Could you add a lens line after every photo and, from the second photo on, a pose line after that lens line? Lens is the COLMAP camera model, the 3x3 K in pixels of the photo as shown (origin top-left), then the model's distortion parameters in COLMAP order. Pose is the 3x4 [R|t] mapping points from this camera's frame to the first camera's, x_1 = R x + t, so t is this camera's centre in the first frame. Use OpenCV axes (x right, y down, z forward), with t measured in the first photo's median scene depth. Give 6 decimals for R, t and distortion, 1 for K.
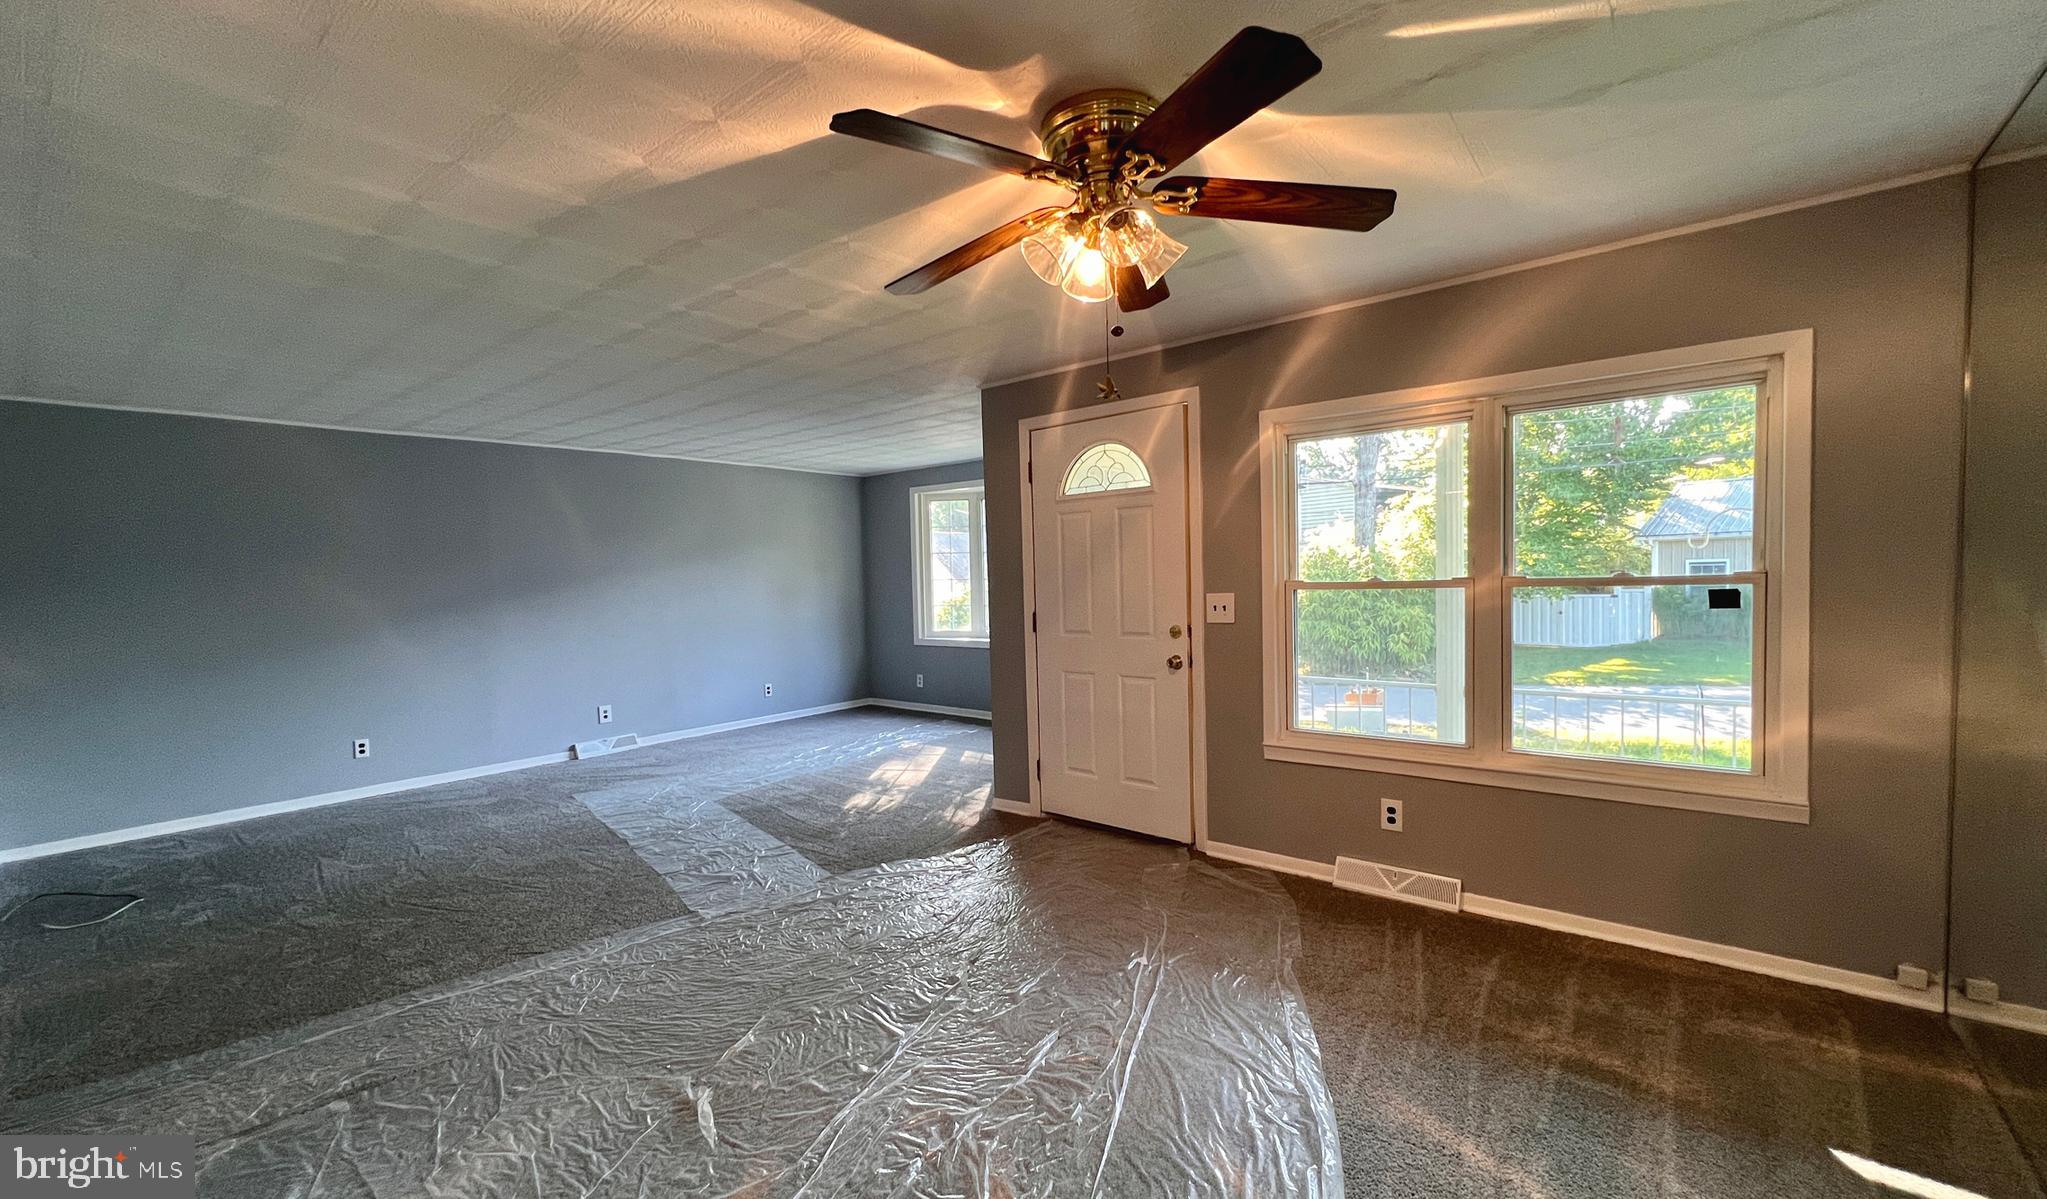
lens RADIAL K [[840.0, 0, 1027.9], [0, 840.0, 612.2], [0, 0, 1]] dist [0.002829, 0.000589]
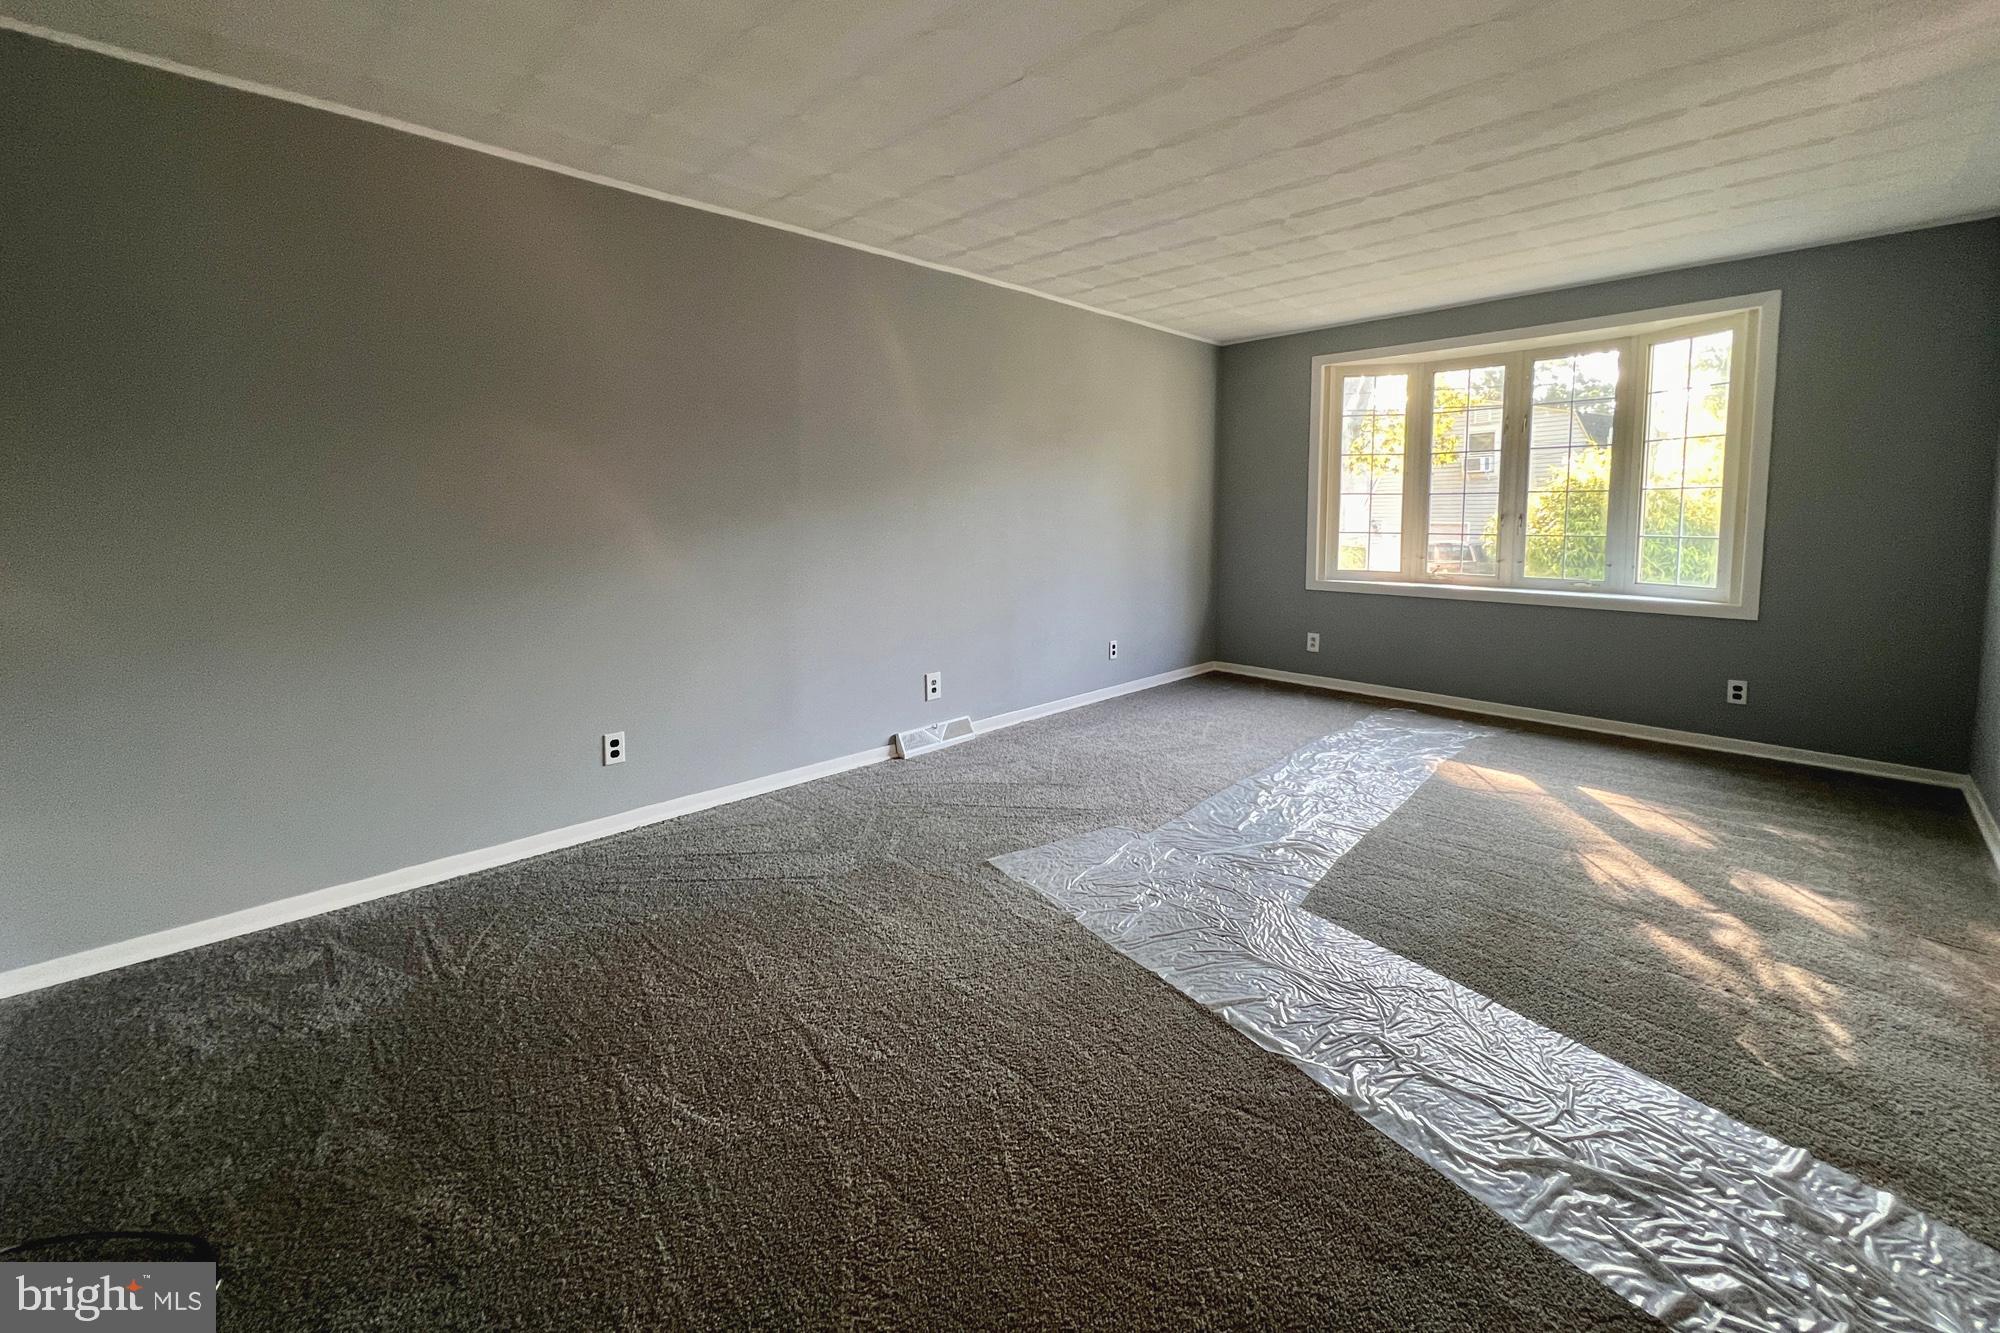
lens RADIAL K [[787.7, 0, 1003.2], [0, 787.7, 647.7], [0, 0, 1]] dist [-0.002625, -0.000263]
pose [[0.994381, 0.046198, -0.095252, -0.406382], [-0.033624, 0.990993, 0.129627, 0.012612], [0.100383, -0.125696, 0.986977, 0.427528]]
